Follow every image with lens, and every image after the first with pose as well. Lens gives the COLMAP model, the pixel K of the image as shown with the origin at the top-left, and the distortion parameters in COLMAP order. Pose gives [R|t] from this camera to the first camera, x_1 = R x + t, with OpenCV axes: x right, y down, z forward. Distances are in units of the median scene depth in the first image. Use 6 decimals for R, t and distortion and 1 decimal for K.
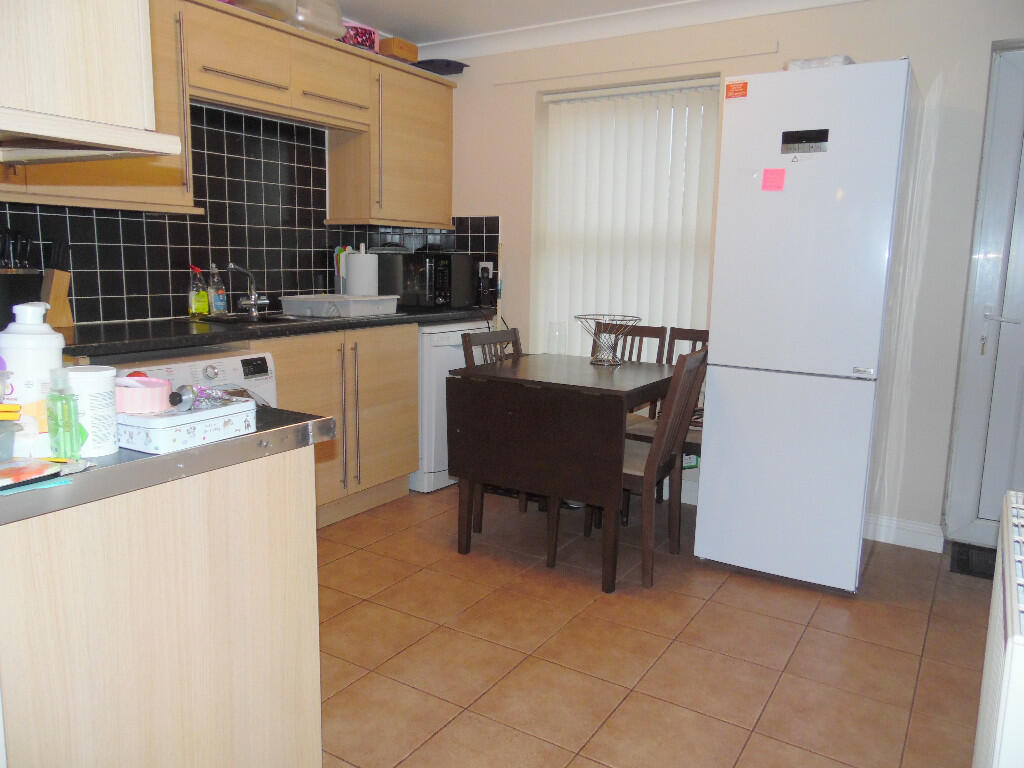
lens RADIAL K [[771.5, 0, 515.1], [0, 771.5, 384.3], [0, 0, 1]] dist [-0.019398, 0.037827]
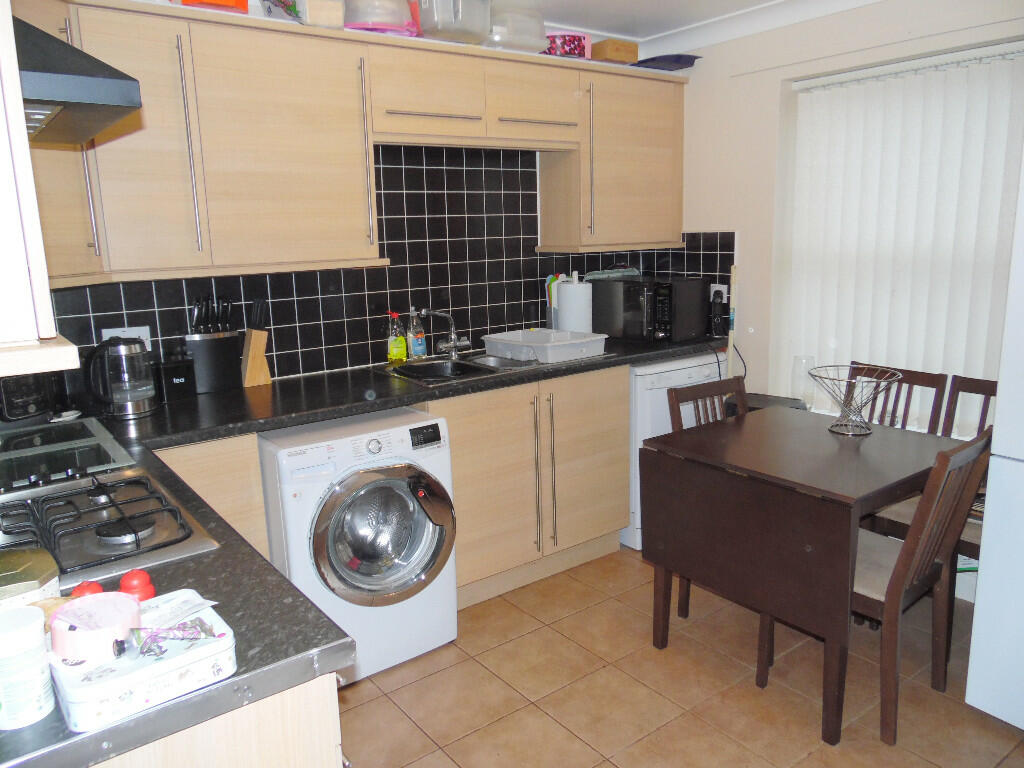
lens RADIAL K [[771.5, 0, 515.1], [0, 771.5, 385.0], [0, 0, 1]] dist [-0.019398, 0.037827]
pose [[0.932958, 0.027957, -0.358898, 0.075122], [-0.013480, 0.998994, 0.042776, -0.097901], [0.359732, -0.035070, 0.932396, 0.135495]]
